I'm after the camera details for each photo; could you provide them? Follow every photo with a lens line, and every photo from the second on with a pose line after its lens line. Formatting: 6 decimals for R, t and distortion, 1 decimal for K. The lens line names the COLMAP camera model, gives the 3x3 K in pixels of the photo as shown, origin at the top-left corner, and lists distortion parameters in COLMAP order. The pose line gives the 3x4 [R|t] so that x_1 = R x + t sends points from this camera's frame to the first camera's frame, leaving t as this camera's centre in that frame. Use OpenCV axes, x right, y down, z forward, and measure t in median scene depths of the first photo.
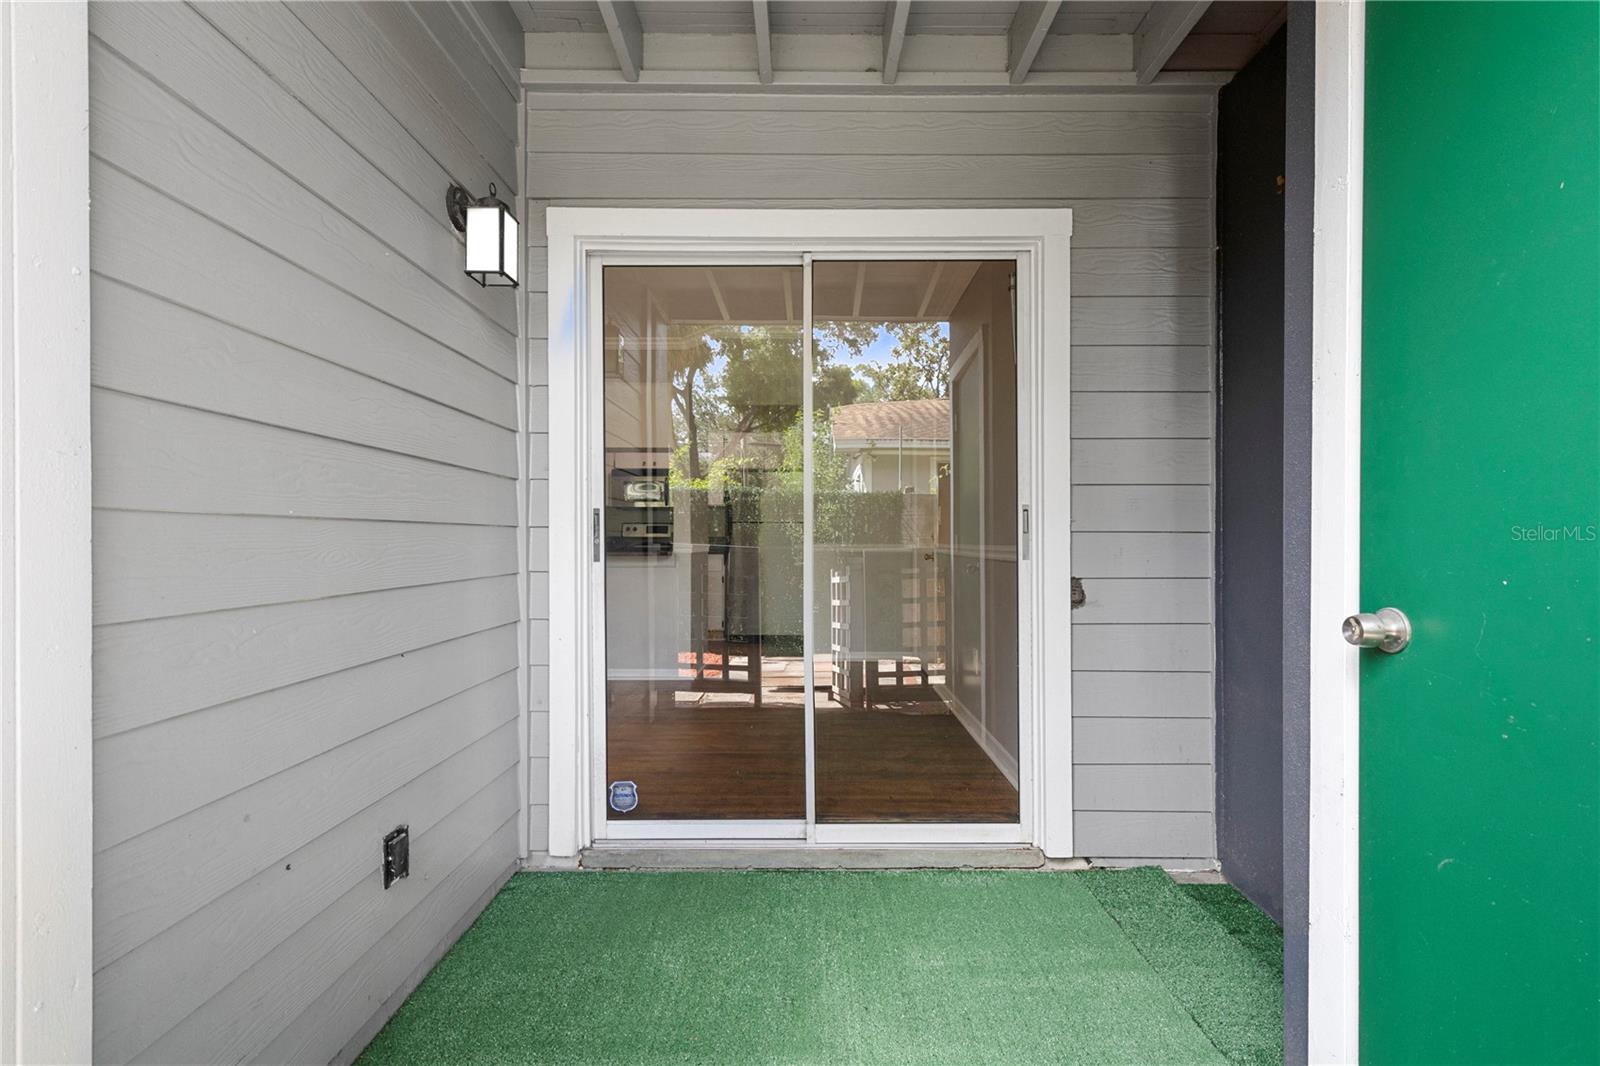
lens RADIAL K [[712.4, 0, 800.0], [0, 712.4, 533.0], [0, 0, 1]] dist [0.000392, -0.000339]
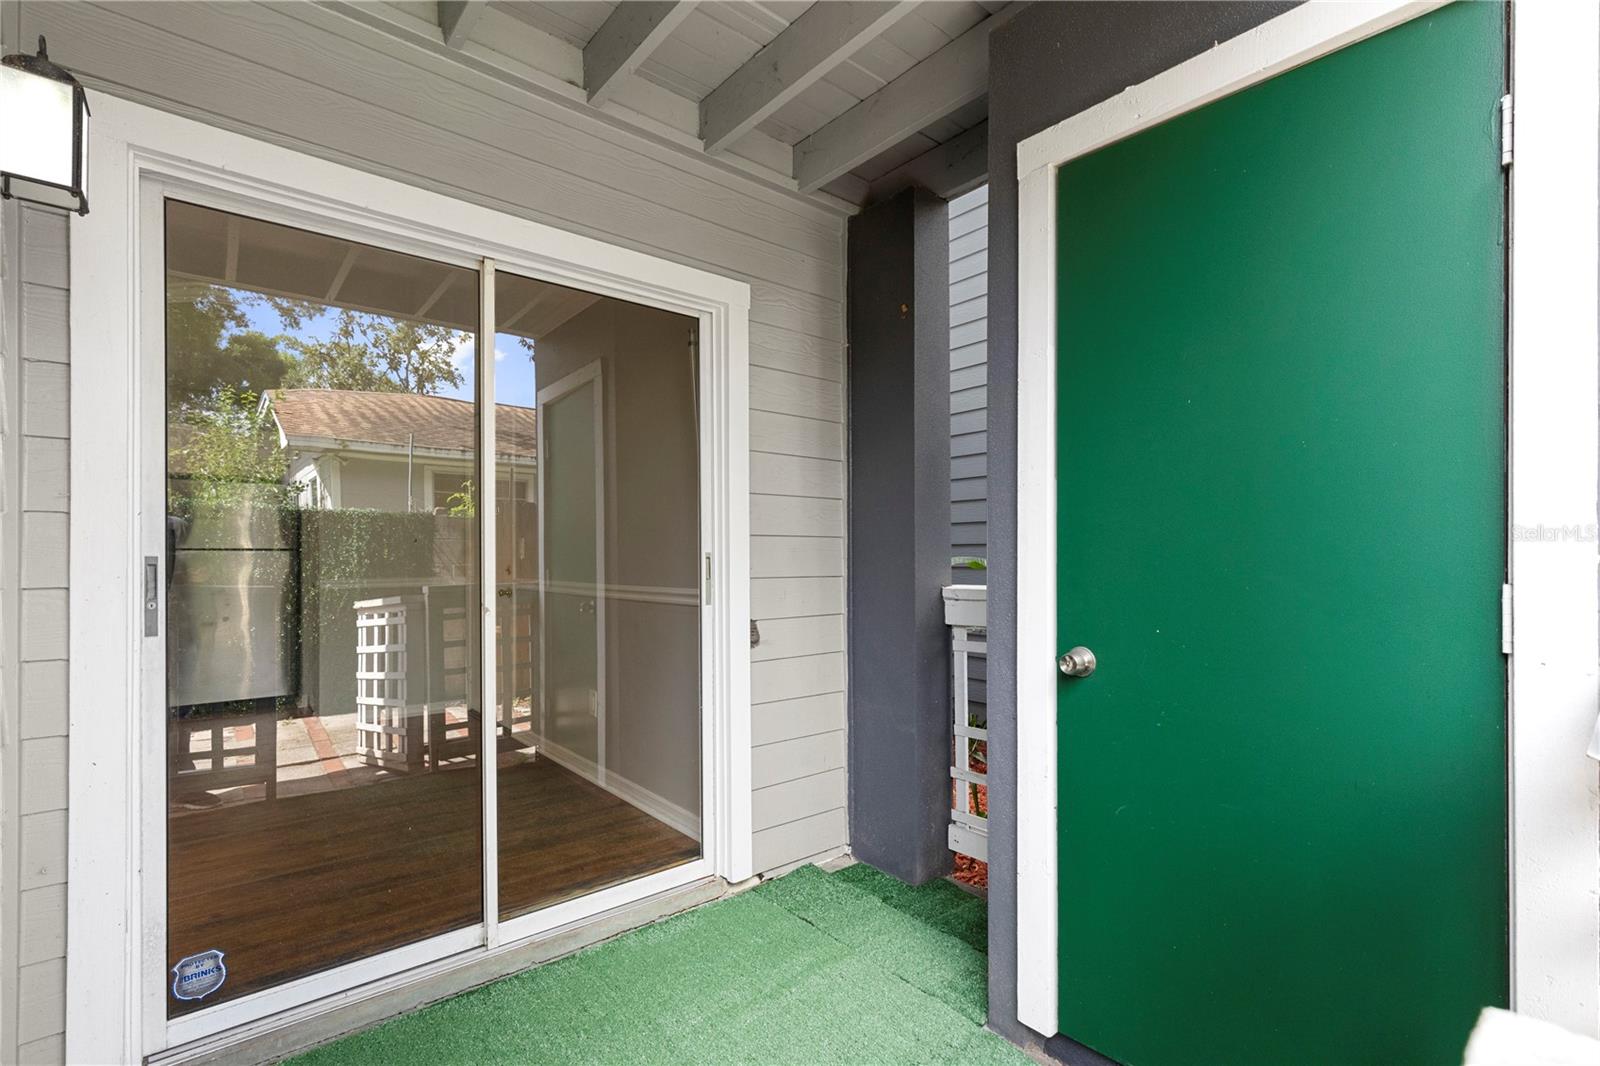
lens RADIAL K [[730.1, 0, 814.1], [0, 730.1, 541.6], [0, 0, 1]] dist [0.006810, -0.000888]
pose [[0.763595, 0.011368, 0.645595, -0.268103], [-0.003752, 0.999906, -0.013168, -0.043562], [-0.645684, 0.007633, 0.763566, 0.076480]]
